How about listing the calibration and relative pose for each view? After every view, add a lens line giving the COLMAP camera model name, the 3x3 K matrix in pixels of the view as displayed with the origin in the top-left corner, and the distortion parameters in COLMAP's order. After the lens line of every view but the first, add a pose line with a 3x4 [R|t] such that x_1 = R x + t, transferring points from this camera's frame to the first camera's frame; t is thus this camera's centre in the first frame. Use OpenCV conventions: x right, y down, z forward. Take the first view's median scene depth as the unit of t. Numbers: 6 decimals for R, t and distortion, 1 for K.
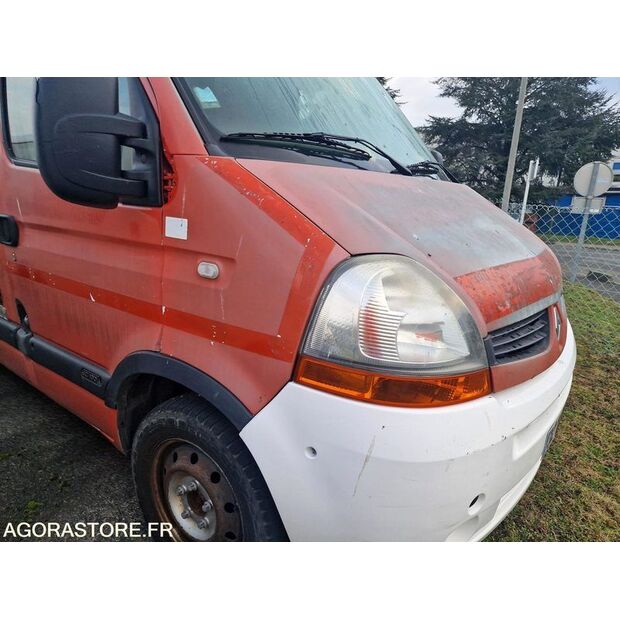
lens RADIAL K [[431.8, 0, 313.0], [0, 431.8, 319.7], [0, 0, 1]] dist [0.076719, -0.059429]
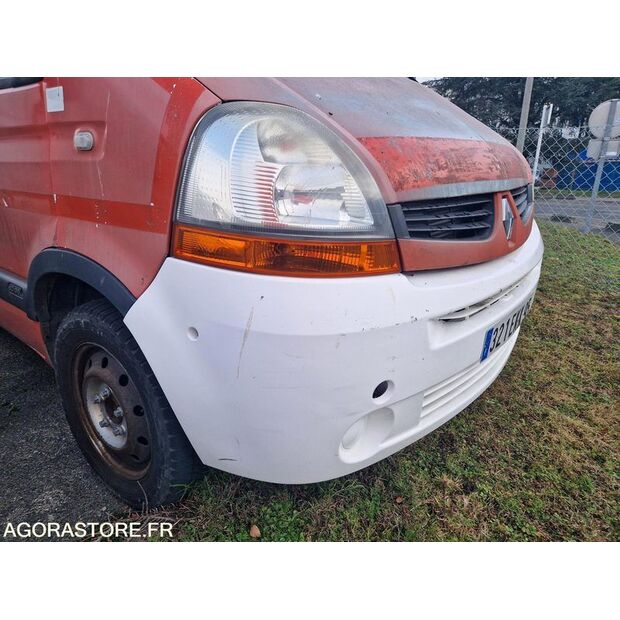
lens RADIAL K [[427.6, 0, 307.9], [0, 427.6, 315.3], [0, 0, 1]] dist [0.073904, -0.056915]
pose [[0.997668, -0.016669, -0.066182, 0.223885], [0.019517, 0.998901, 0.042617, 0.177352], [0.065399, -0.043809, 0.996897, 0.092970]]
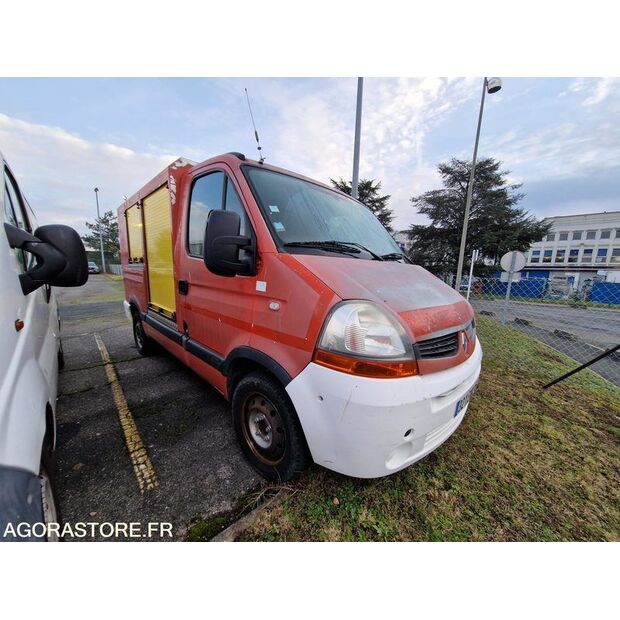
lens RADIAL K [[267.5, 0, 306.3], [0, 267.5, 311.1], [0, 0, 1]] dist [0.000559, 0.000131]
pose [[0.990738, 0.024201, -0.133615, 0.064524], [-0.040122, 0.992229, -0.117780, 0.043171], [0.129727, 0.122050, 0.984009, -0.186324]]
